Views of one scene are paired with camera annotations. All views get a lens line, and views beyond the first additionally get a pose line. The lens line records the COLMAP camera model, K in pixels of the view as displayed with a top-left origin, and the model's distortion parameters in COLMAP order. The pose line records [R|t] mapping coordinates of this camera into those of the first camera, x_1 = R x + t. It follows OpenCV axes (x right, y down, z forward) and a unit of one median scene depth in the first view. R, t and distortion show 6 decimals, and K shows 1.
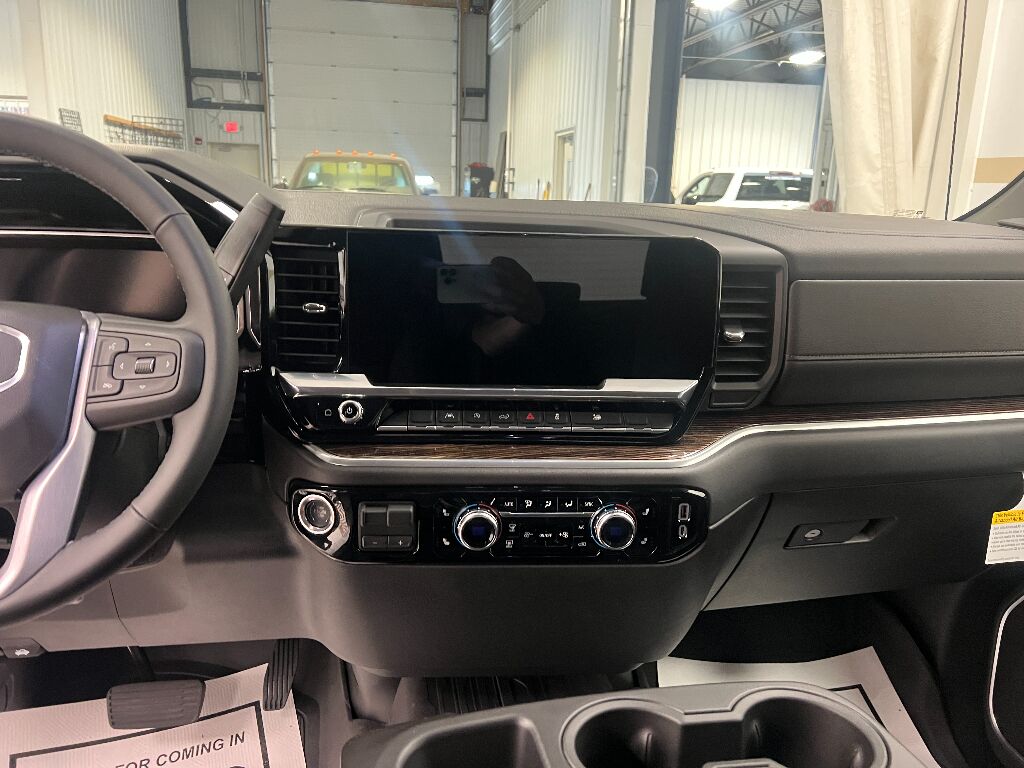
lens RADIAL K [[775.1, 0, 510.3], [0, 775.1, 387.4], [0, 0, 1]] dist [0.034179, -0.057343]
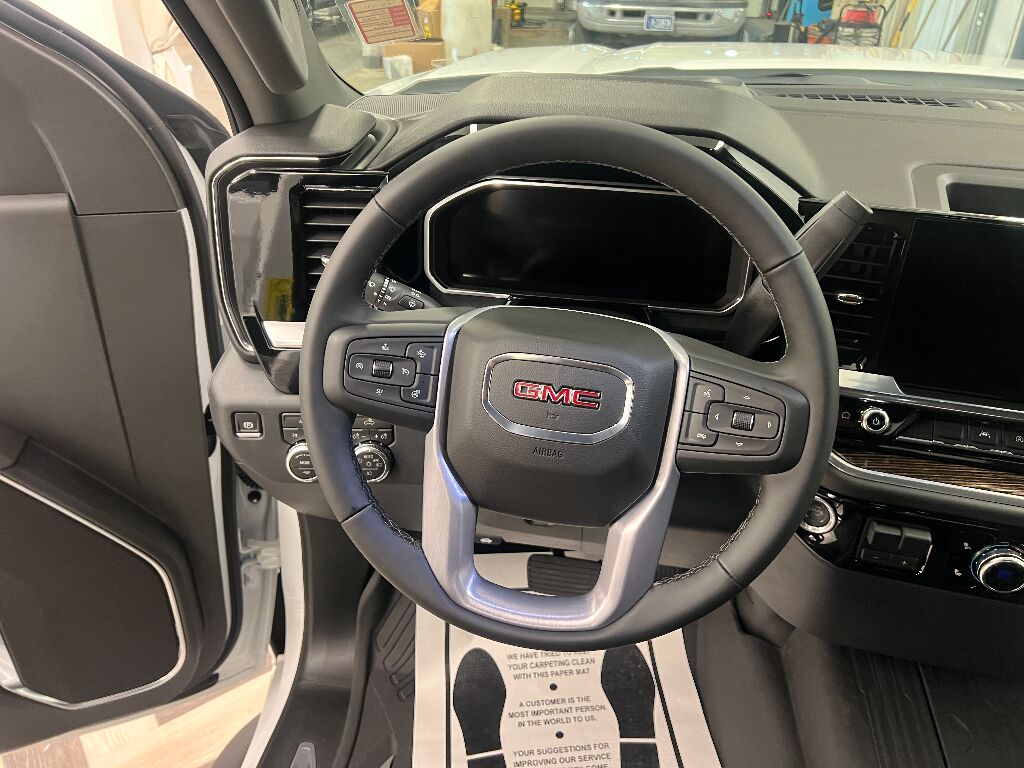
lens RADIAL K [[771.4, 0, 512.0], [0, 771.4, 384.0], [0, 0, 1]] dist [0.079086, -0.099146]
pose [[0.943062, 0.162269, -0.290350, -0.328811], [-0.075085, 0.954250, 0.289430, -0.229058], [0.324032, -0.251149, 0.912100, 0.038222]]
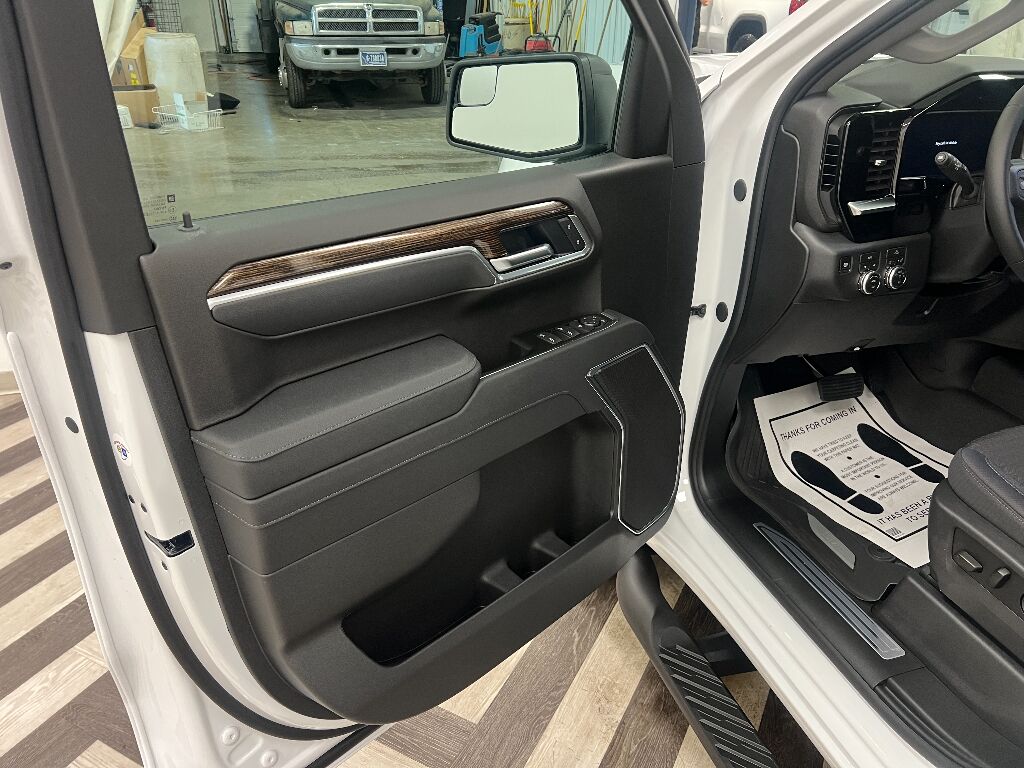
lens RADIAL K [[771.4, 0, 512.0], [0, 771.4, 384.0], [0, 0, 1]] dist [0.079086, -0.099146]
pose [[0.992540, -0.068156, 0.101085, -1.783419], [0.041772, 0.969068, 0.243234, -0.071222], [-0.114536, -0.237197, 0.964686, -0.775625]]
